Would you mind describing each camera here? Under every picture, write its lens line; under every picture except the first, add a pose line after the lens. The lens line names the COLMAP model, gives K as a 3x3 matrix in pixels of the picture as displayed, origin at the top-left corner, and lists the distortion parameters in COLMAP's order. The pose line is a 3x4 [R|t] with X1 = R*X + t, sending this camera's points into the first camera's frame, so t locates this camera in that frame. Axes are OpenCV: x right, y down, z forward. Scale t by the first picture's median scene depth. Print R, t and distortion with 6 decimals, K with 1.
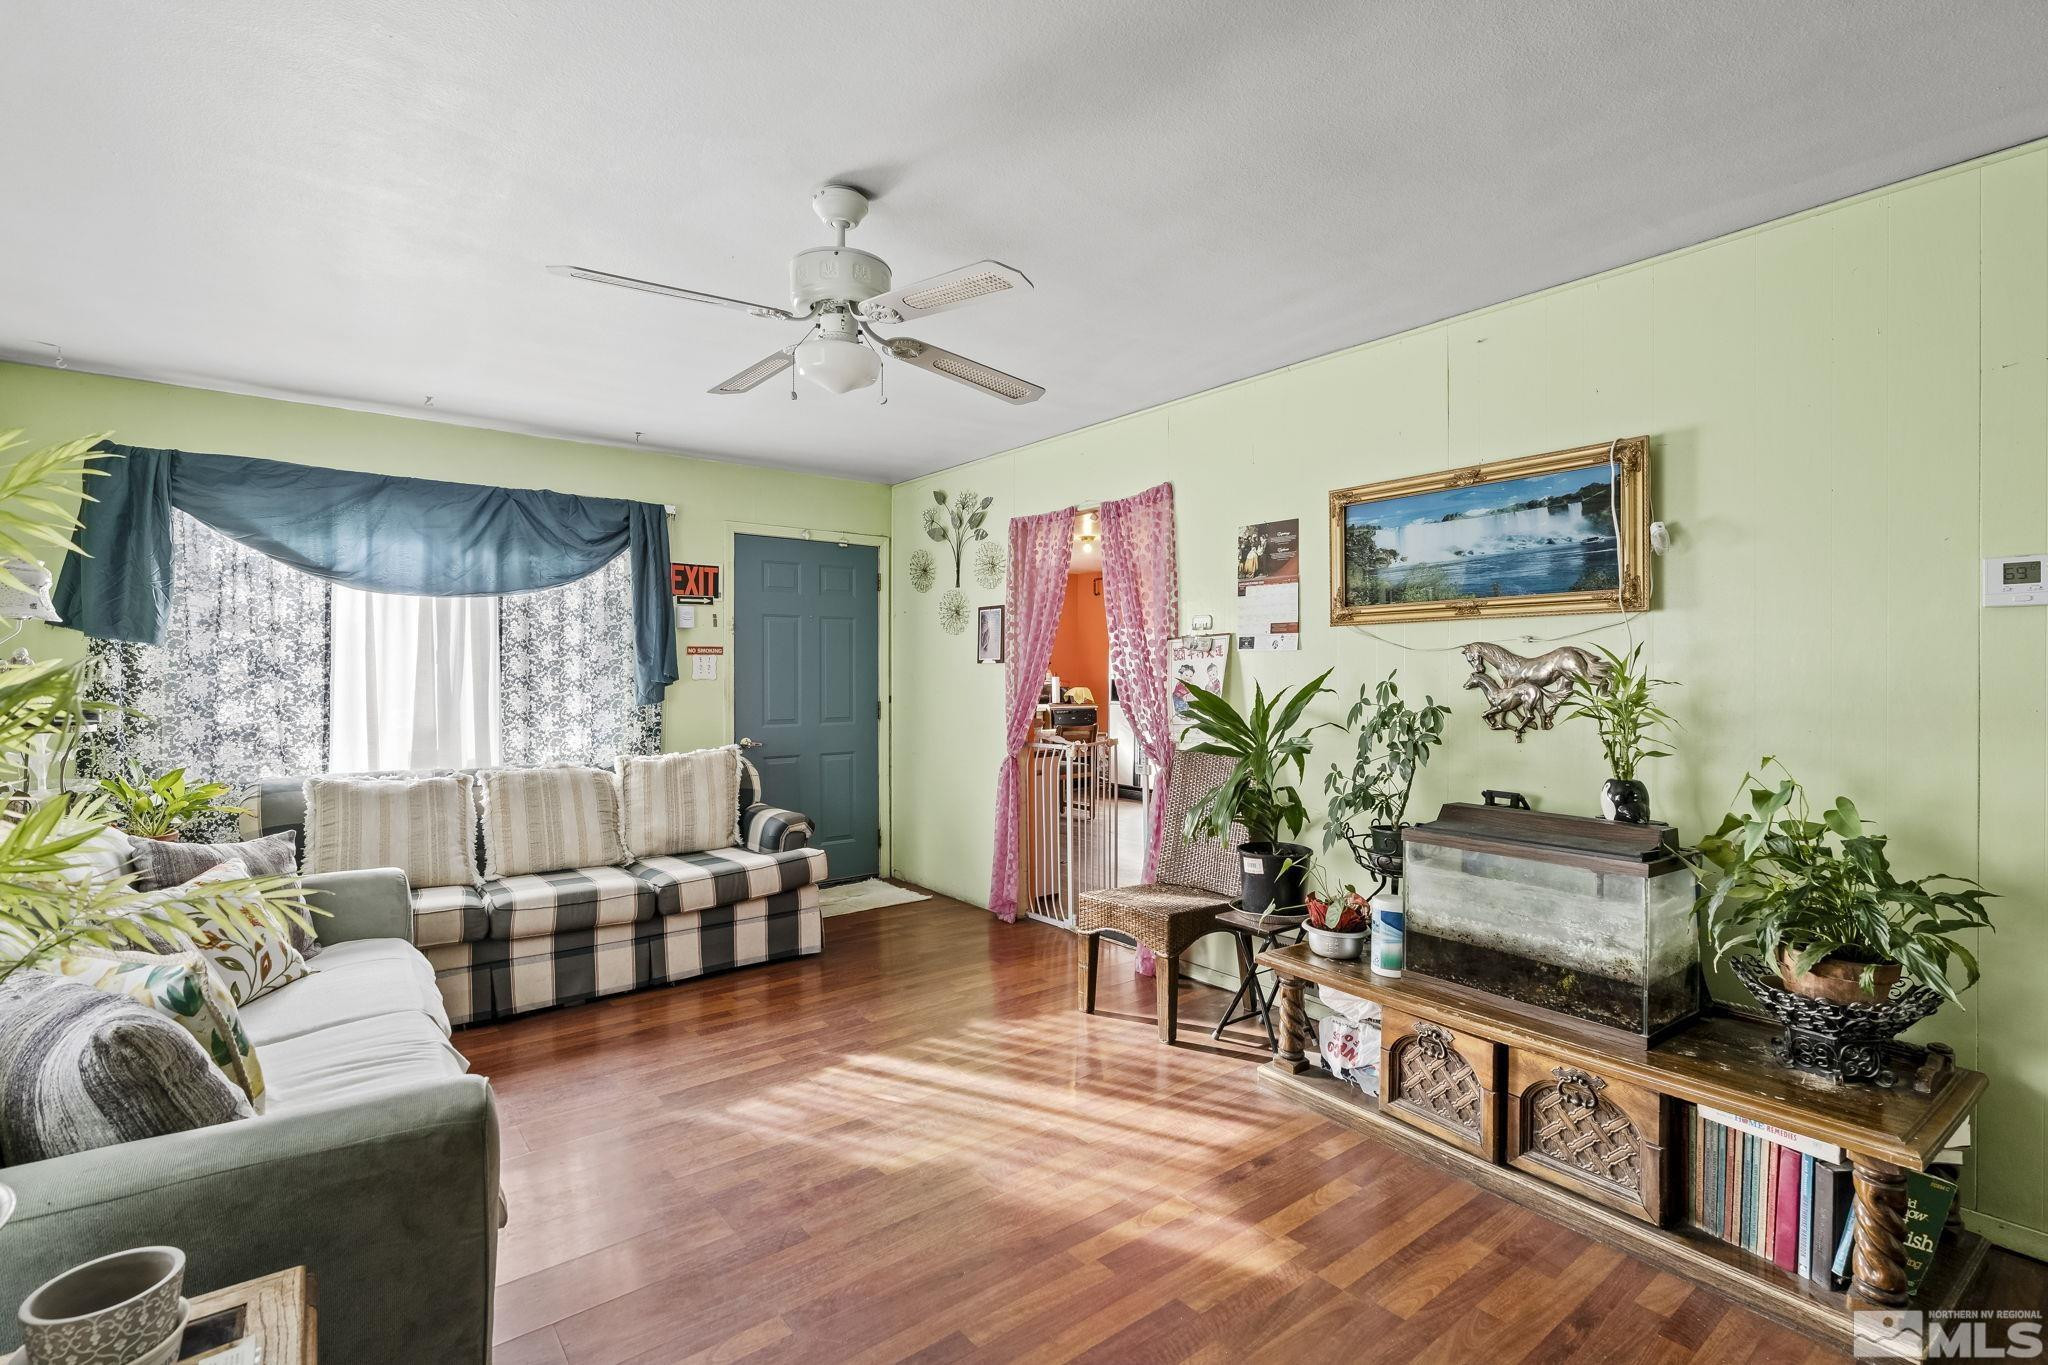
lens RADIAL K [[960.8, 0, 1018.9], [0, 960.8, 691.3], [0, 0, 1]] dist [0.000104, 0.000880]
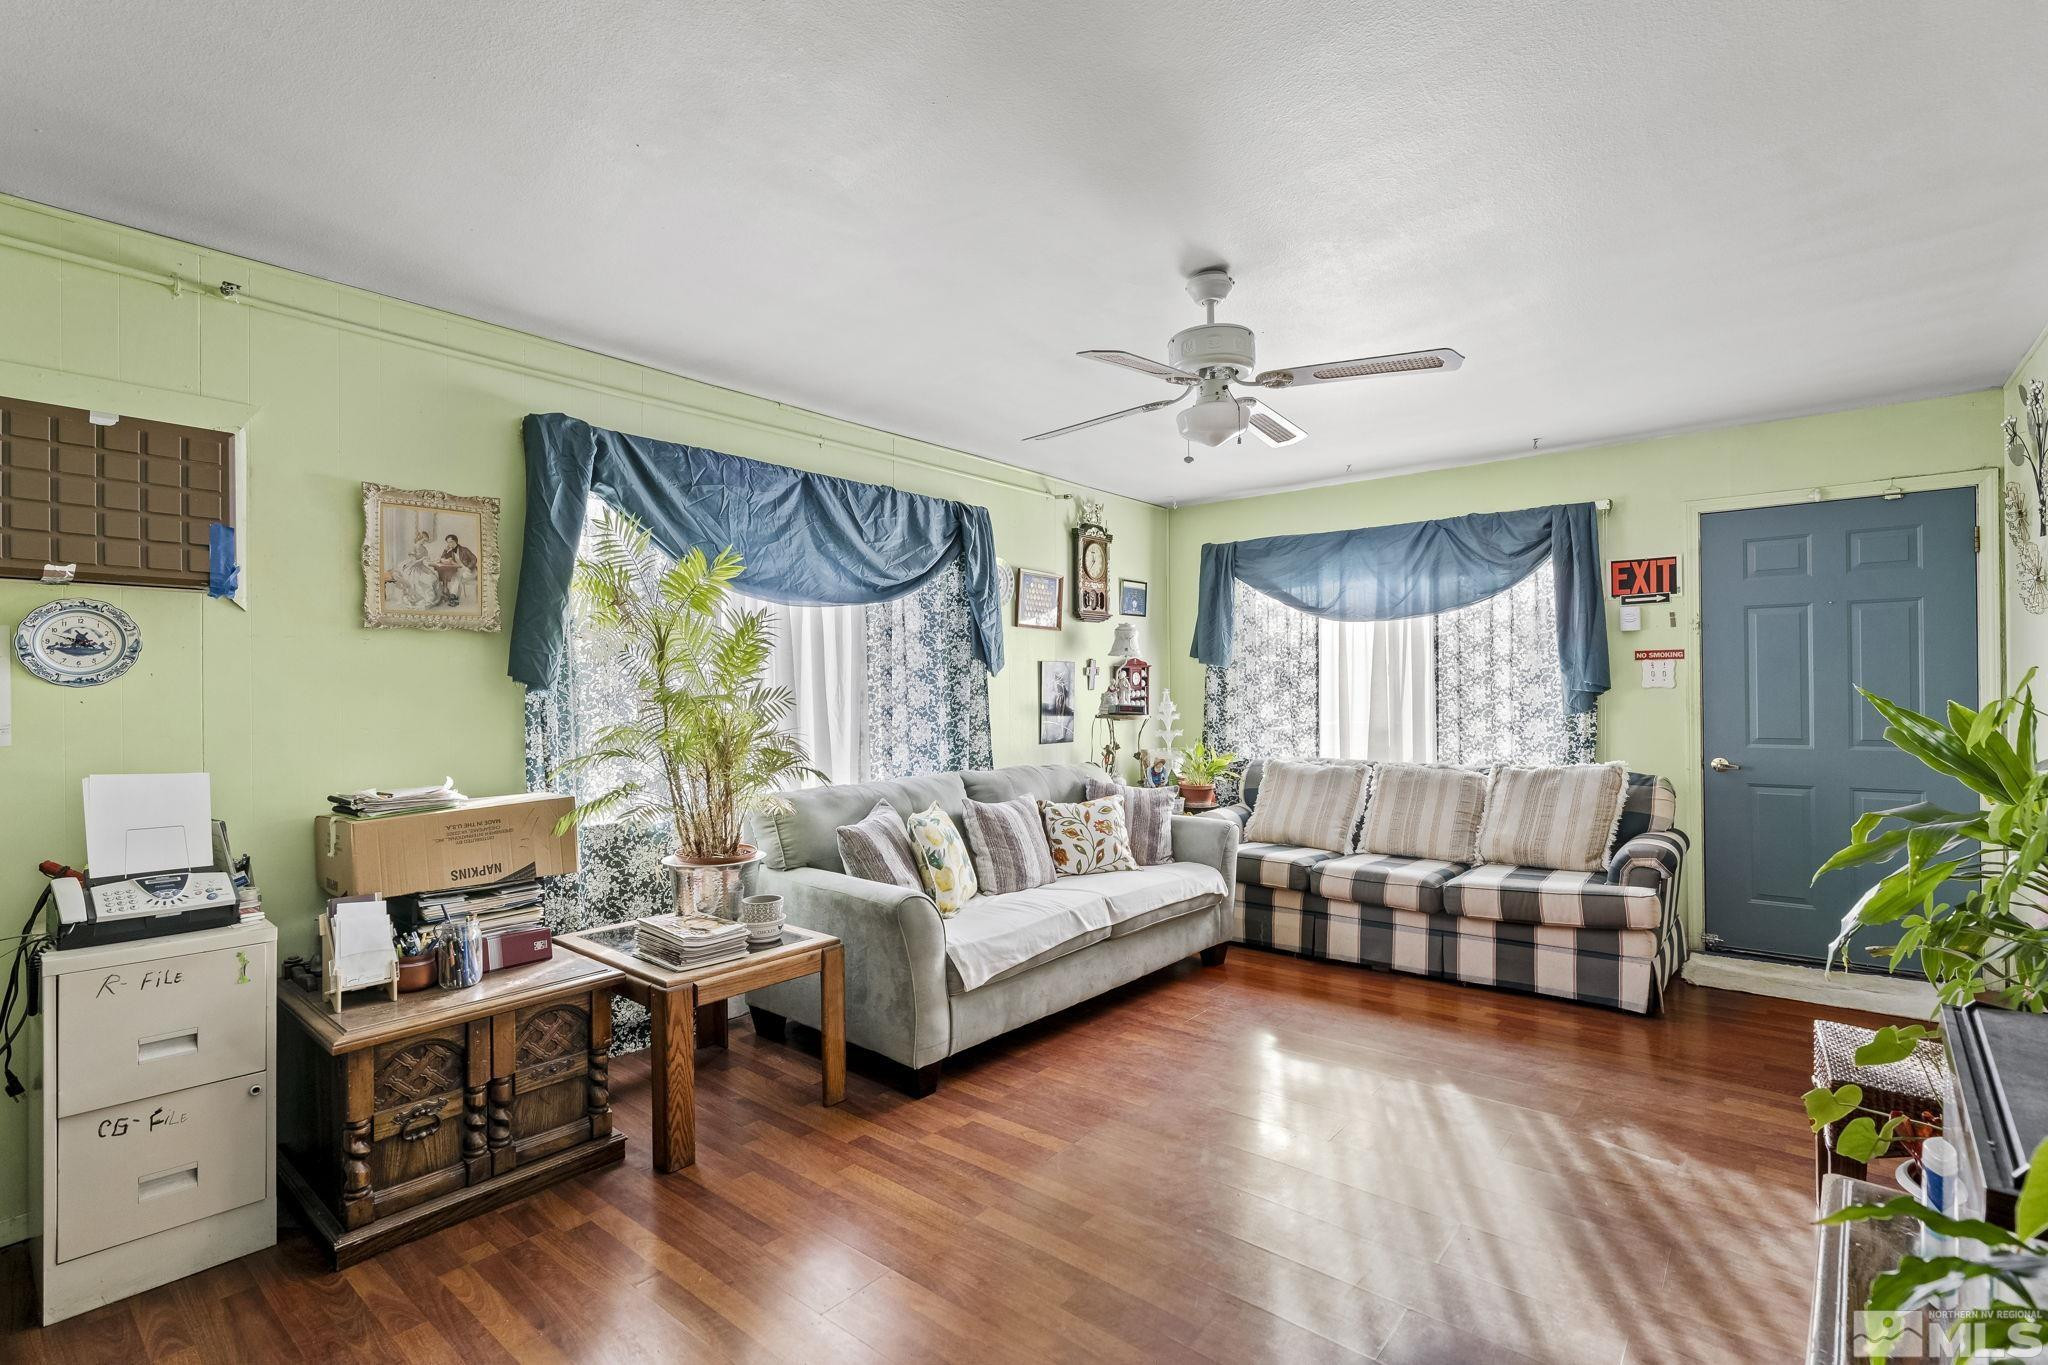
lens RADIAL K [[971.8, 0, 1027.4], [0, 971.8, 717.7], [0, 0, 1]] dist [-0.000127, 0.000339]
pose [[0.199989, 0.029267, -0.979361, 0.499072], [-0.009003, 0.999566, 0.028033, -0.005294], [0.979757, 0.003211, 0.200165, 0.296436]]
